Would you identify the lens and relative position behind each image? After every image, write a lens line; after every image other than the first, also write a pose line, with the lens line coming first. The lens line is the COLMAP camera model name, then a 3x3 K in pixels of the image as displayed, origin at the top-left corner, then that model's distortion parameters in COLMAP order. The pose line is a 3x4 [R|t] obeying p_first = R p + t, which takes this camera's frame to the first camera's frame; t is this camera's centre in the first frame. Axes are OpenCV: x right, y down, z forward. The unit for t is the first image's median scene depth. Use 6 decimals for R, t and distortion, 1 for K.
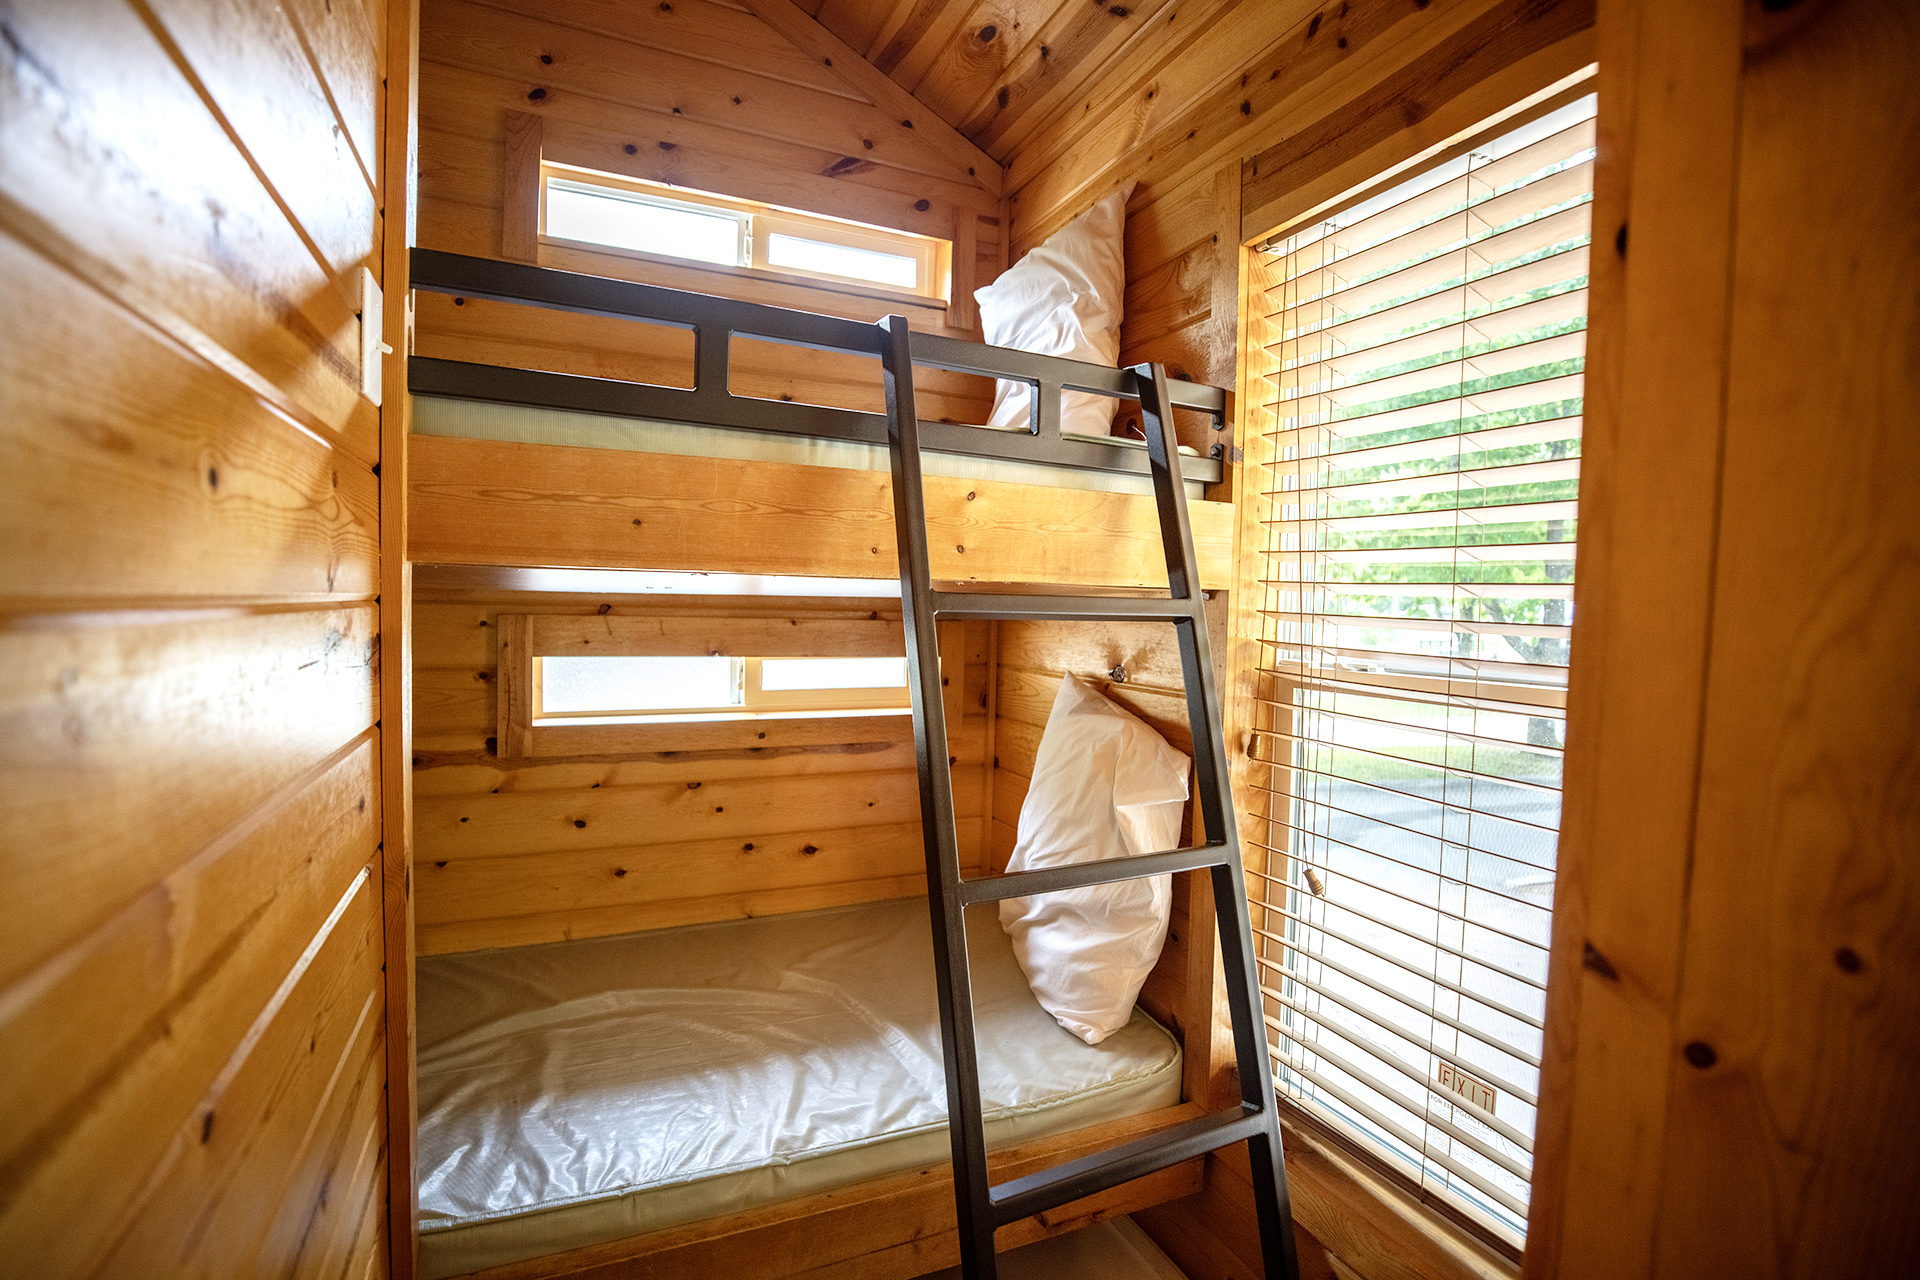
lens RADIAL K [[885.6, 0, 954.1], [0, 885.6, 641.0], [0, 0, 1]] dist [-0.035346, -0.000173]
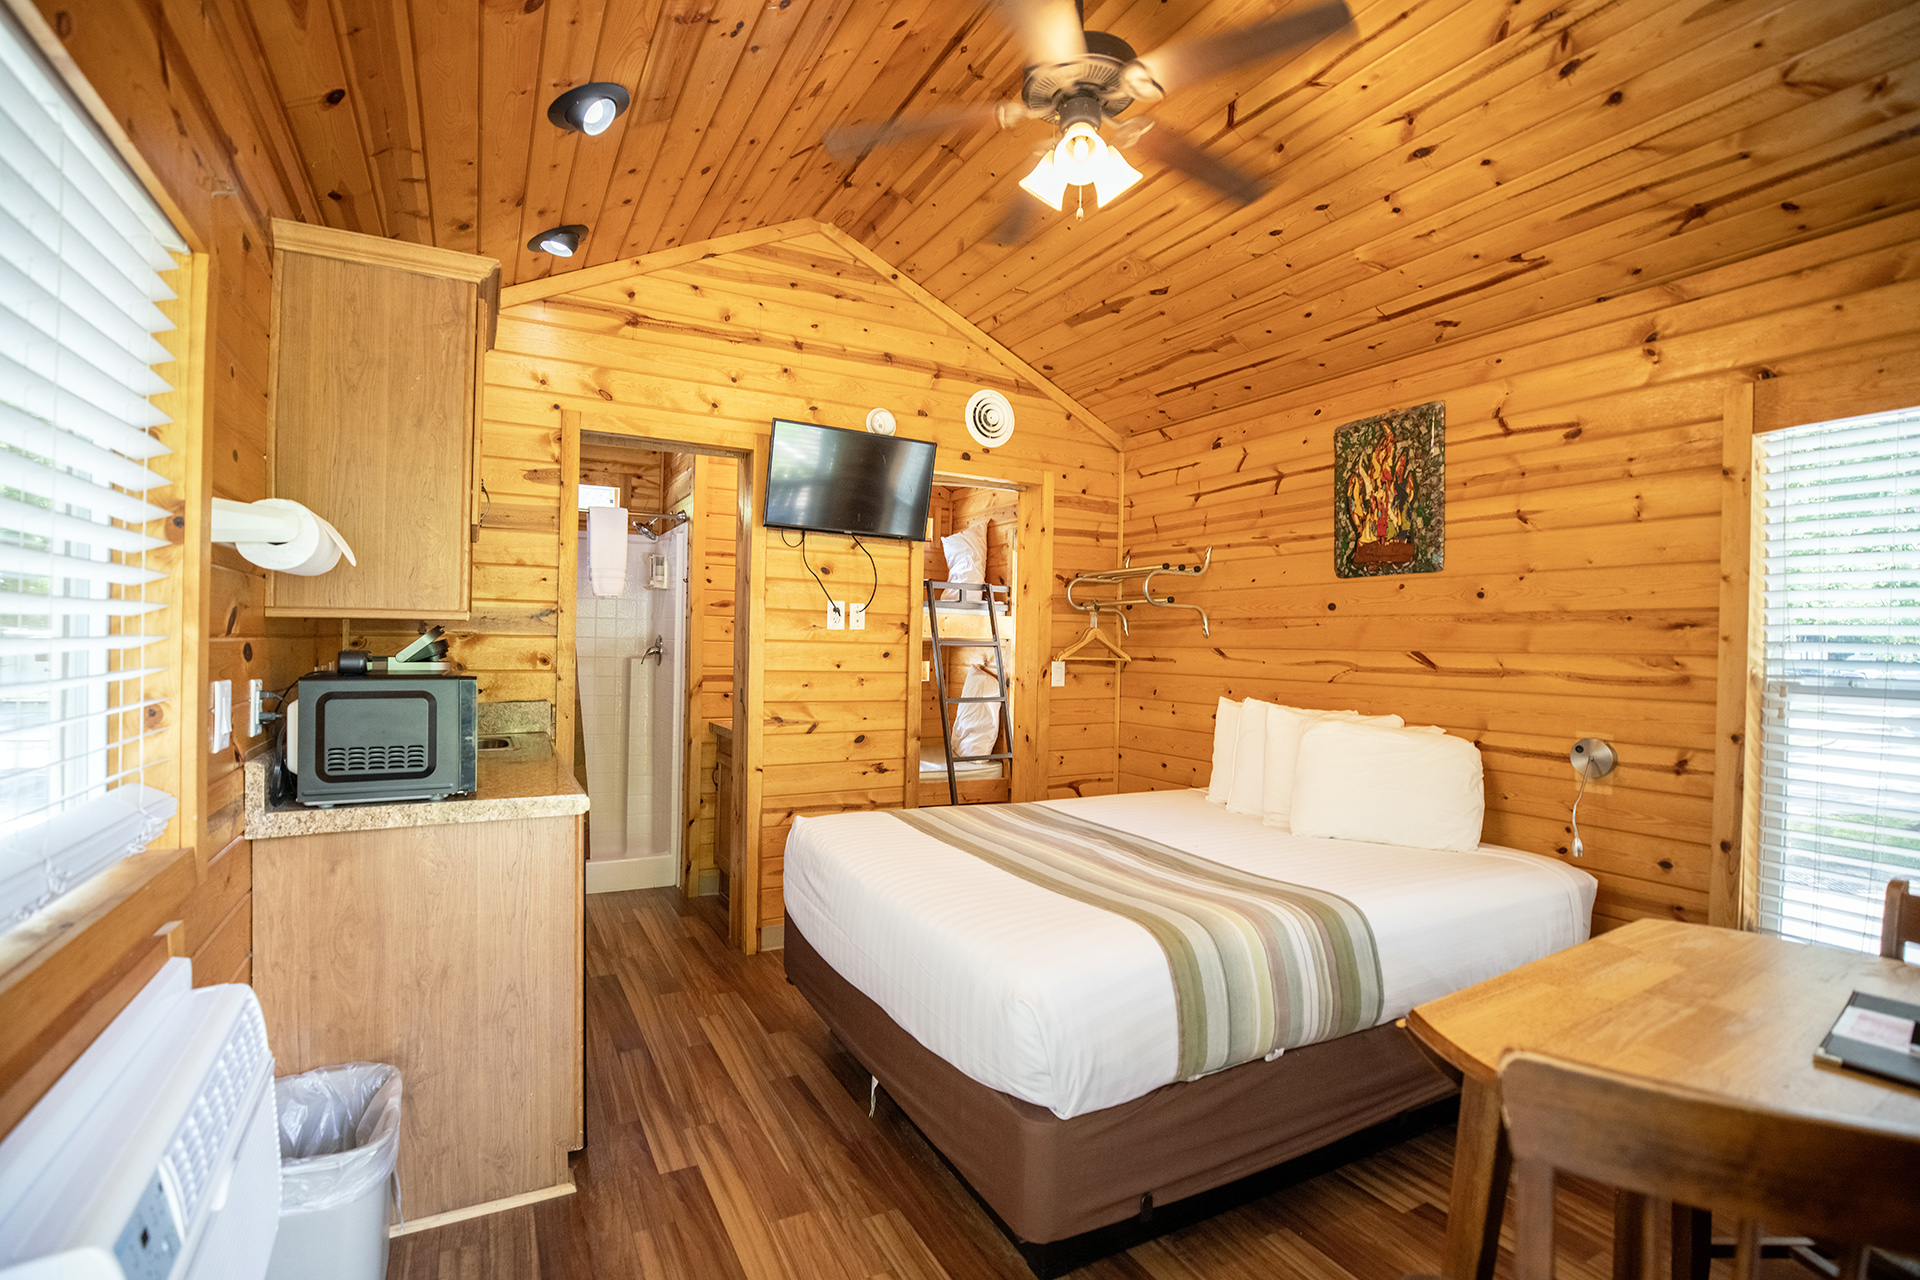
lens RADIAL K [[885.6, 0, 952.8], [0, 885.6, 646.8], [0, 0, 1]] dist [-0.035346, -0.000173]
pose [[0.997261, -0.006098, 0.073708, -0.205027], [0.008993, 0.999198, -0.039014, 0.112326], [-0.073411, 0.039570, 0.996516, -2.529356]]
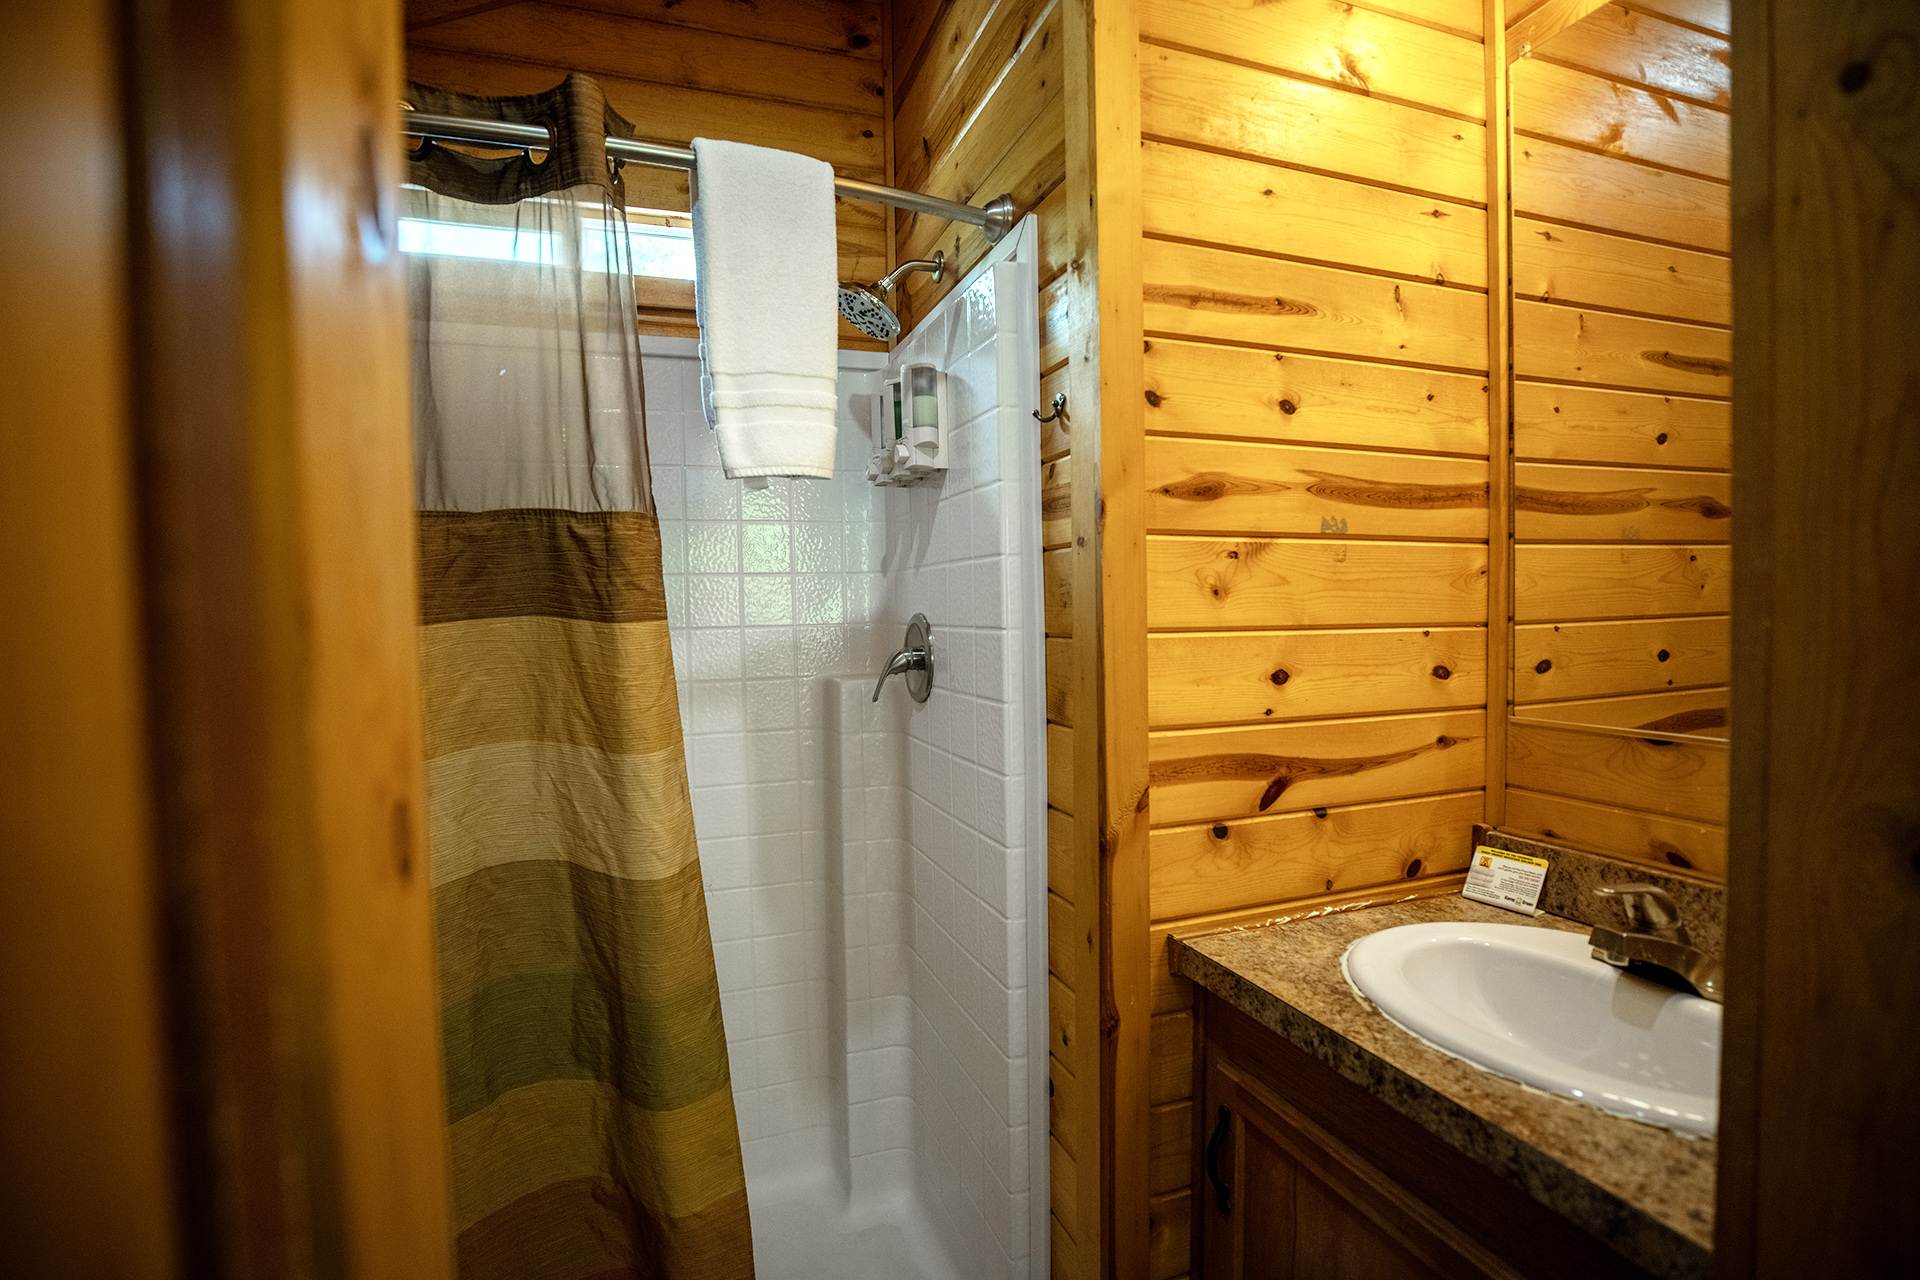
lens RADIAL K [[885.6, 0, 960.4], [0, 885.6, 644.3], [0, 0, 1]] dist [-0.035346, -0.000173]
pose [[0.996500, -0.041383, -0.072633, -0.881949], [0.041456, 0.999140, -0.000505, -0.020880], [0.072592, -0.002507, 0.997359, -0.422625]]
